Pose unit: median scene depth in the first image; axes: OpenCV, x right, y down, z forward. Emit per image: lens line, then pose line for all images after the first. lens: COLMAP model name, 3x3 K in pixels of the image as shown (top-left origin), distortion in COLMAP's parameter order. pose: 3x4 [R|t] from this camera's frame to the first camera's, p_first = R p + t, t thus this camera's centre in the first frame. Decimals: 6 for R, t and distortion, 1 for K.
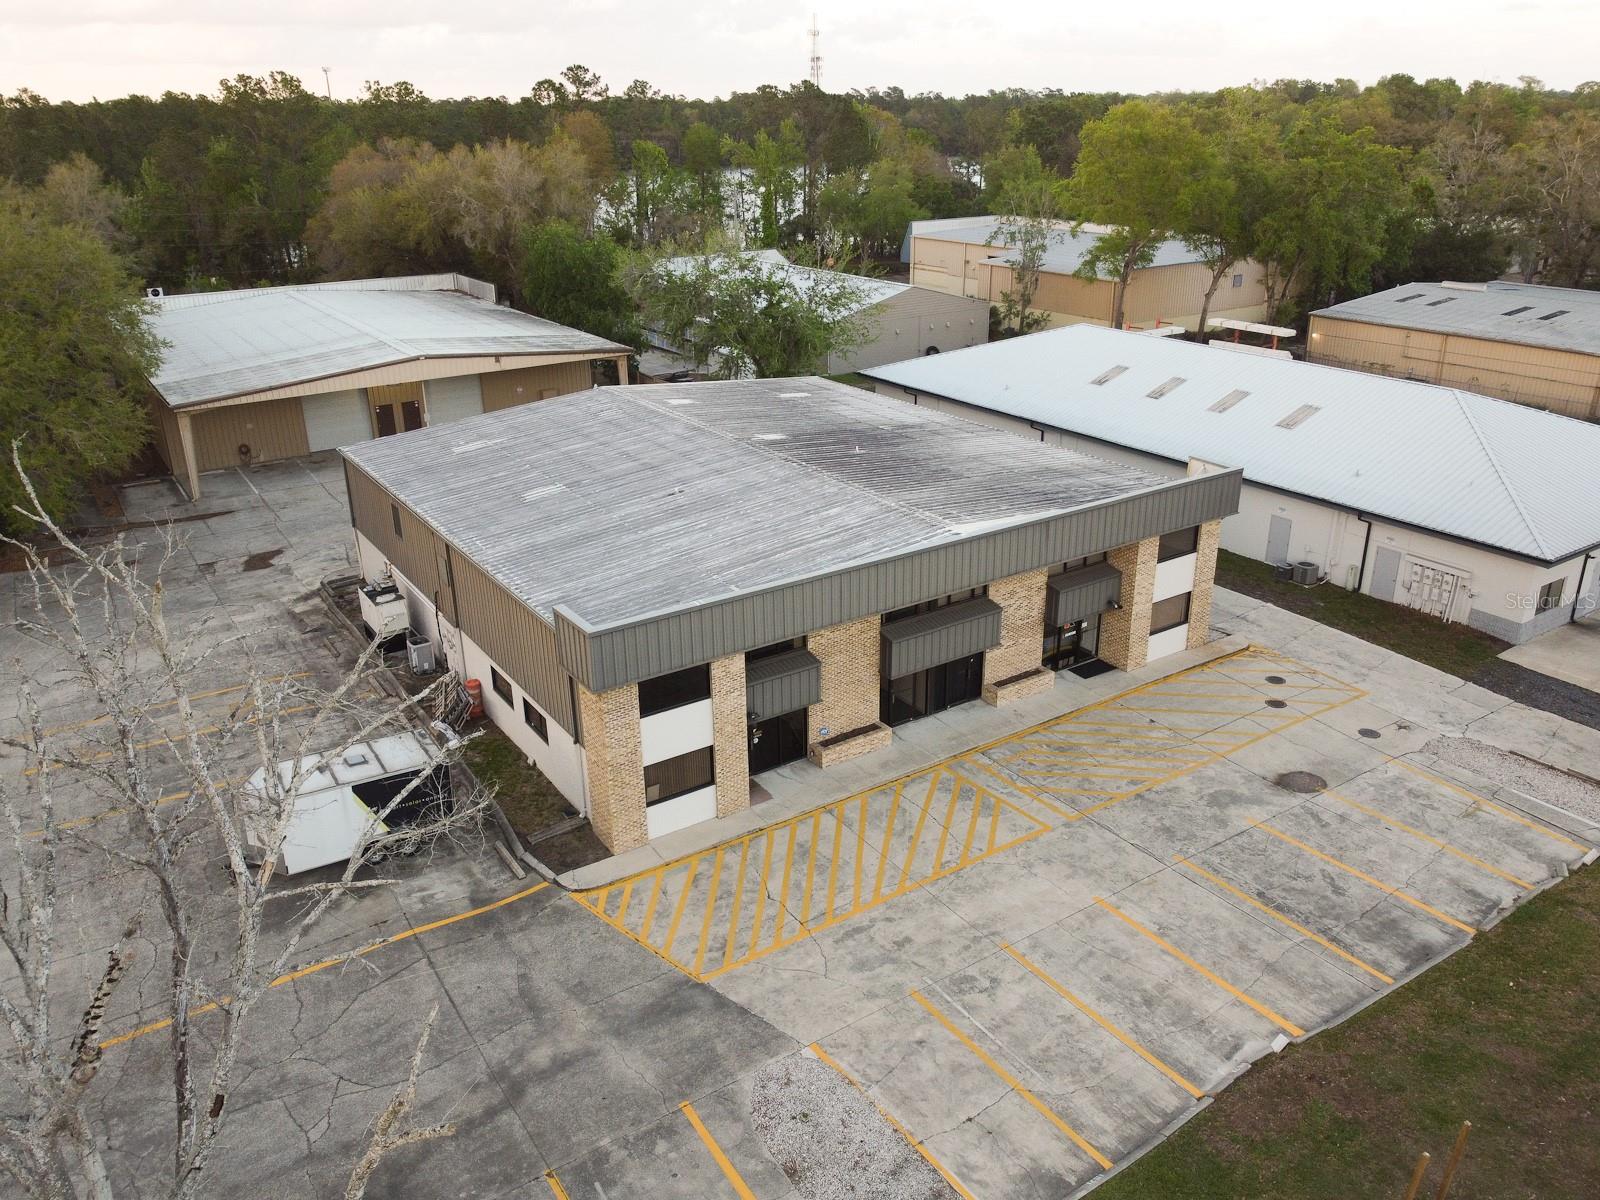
lens RADIAL K [[1221.6, 0, 798.7], [0, 1221.6, 600.5], [0, 0, 1]] dist [-0.003645, 0.009937]
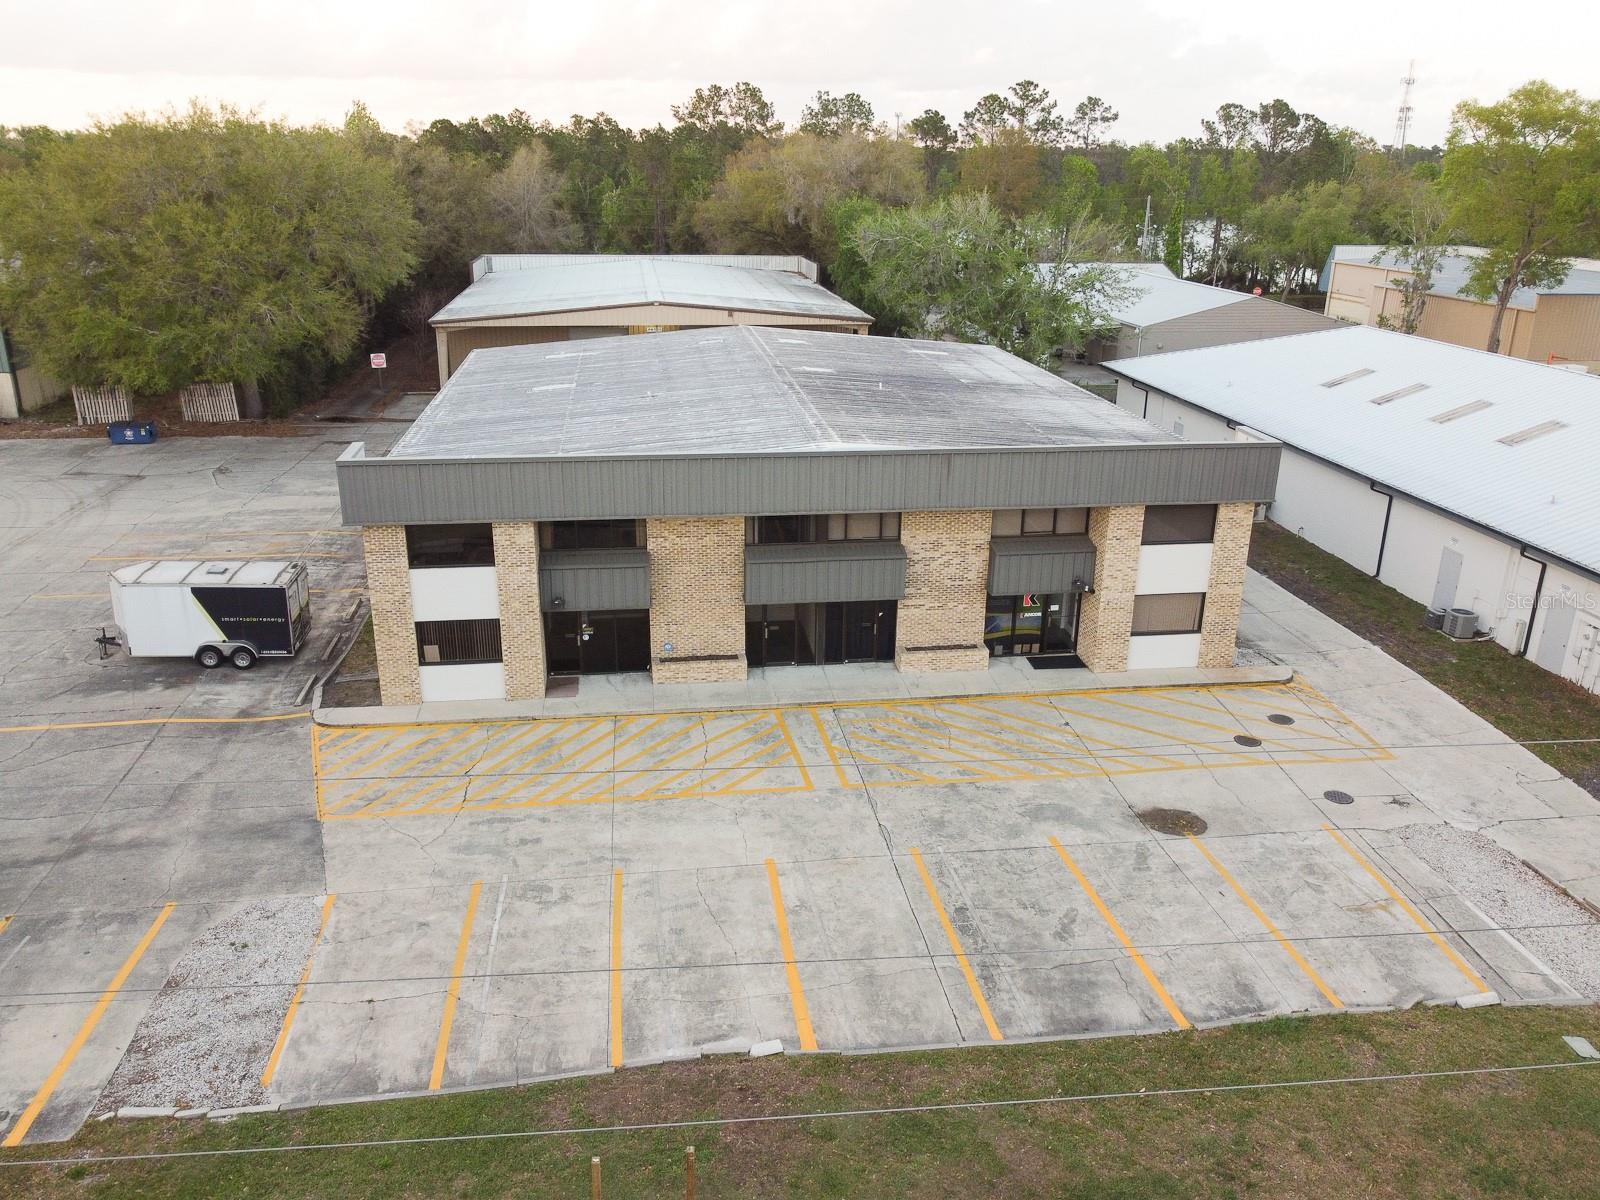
lens RADIAL K [[1221.6, 0, 797.4], [0, 1221.6, 600.9], [0, 0, 1]] dist [-0.003645, 0.009937]
pose [[0.900111, 0.169360, -0.401393, 0.454035], [-0.186007, 0.982545, -0.002549, 0.055383], [0.393955, 0.076956, 0.915902, 0.186312]]
